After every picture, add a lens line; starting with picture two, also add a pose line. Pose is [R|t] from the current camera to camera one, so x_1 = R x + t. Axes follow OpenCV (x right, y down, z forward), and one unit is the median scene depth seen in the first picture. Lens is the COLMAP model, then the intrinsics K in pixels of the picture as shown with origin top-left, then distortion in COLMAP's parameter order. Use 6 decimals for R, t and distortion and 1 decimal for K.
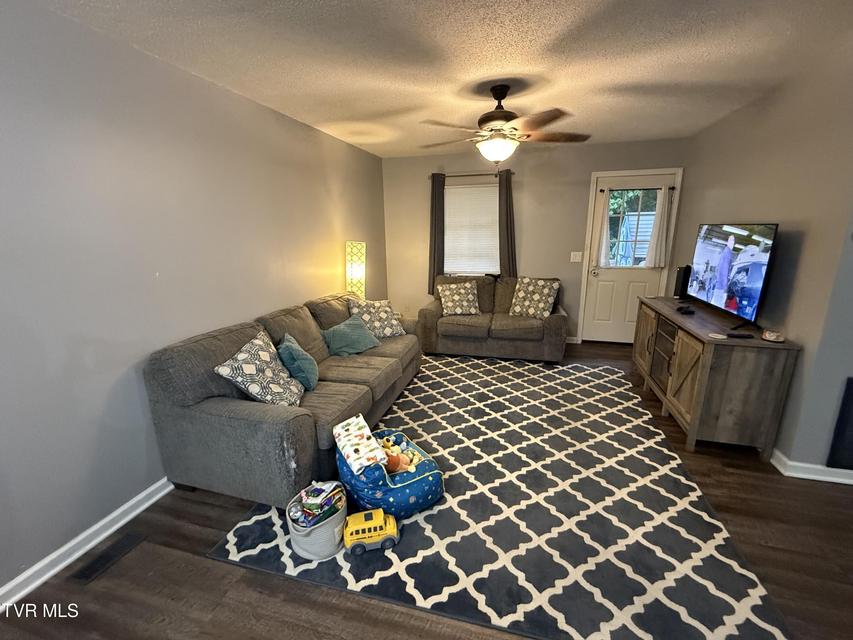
lens RADIAL K [[367.2, 0, 429.2], [0, 367.2, 319.1], [0, 0, 1]] dist [0.002851, 0.000792]
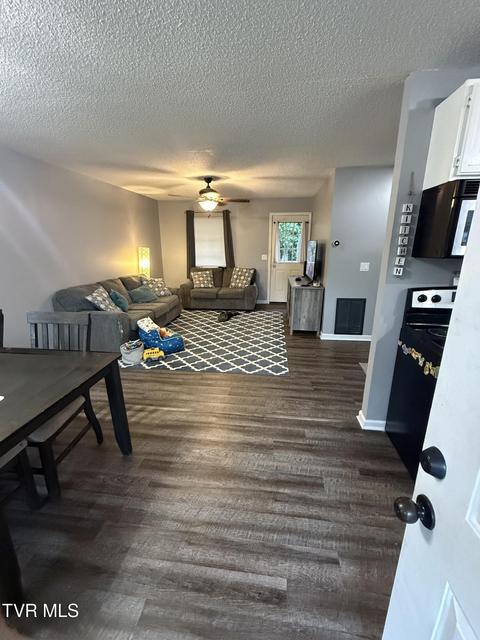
lens RADIAL K [[275.5, 0, 238.6], [0, 275.5, 319.6], [0, 0, 1]] dist [0.002851, 0.000792]
pose [[0.991323, -0.023427, 0.129341, 0.119368], [0.019729, 0.999361, 0.029803, 0.170751], [-0.129956, -0.026993, 0.991152, -0.634625]]
